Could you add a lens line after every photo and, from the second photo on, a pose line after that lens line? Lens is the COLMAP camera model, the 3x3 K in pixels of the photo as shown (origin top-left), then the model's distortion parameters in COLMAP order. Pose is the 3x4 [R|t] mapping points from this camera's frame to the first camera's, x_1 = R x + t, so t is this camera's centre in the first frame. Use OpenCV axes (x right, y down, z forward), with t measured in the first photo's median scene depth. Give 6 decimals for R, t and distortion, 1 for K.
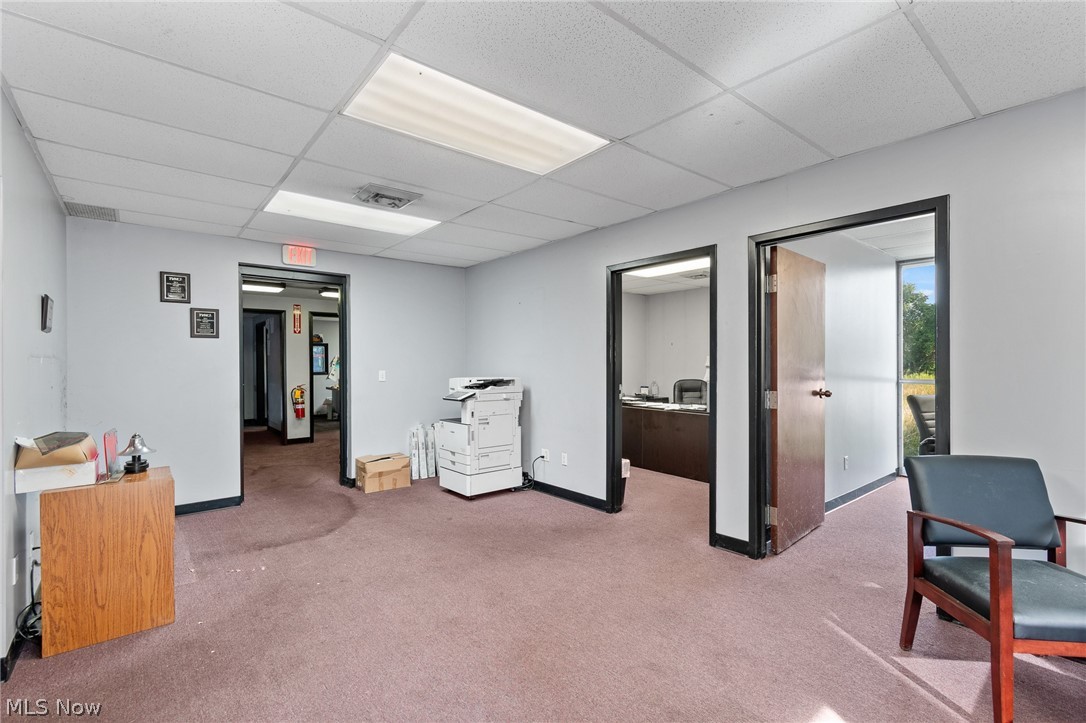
lens RADIAL K [[483.9, 0, 545.6], [0, 483.9, 363.3], [0, 0, 1]] dist [0.003351, 0.000209]
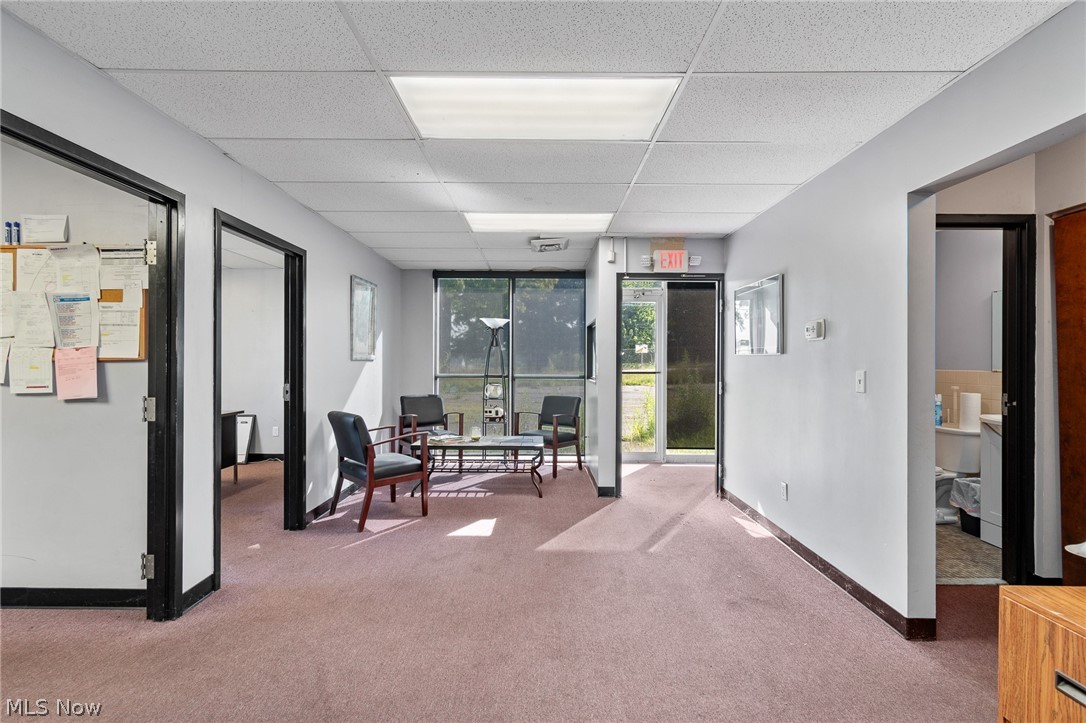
lens RADIAL K [[483.9, 0, 545.6], [0, 483.9, 363.3], [0, 0, 1]] dist [0.003351, 0.000209]
pose [[-0.766803, -0.003775, 0.641871, -0.547350], [-0.000099, 0.999983, 0.005764, 0.002339], [-0.641883, 0.004356, -0.766791, 1.260733]]
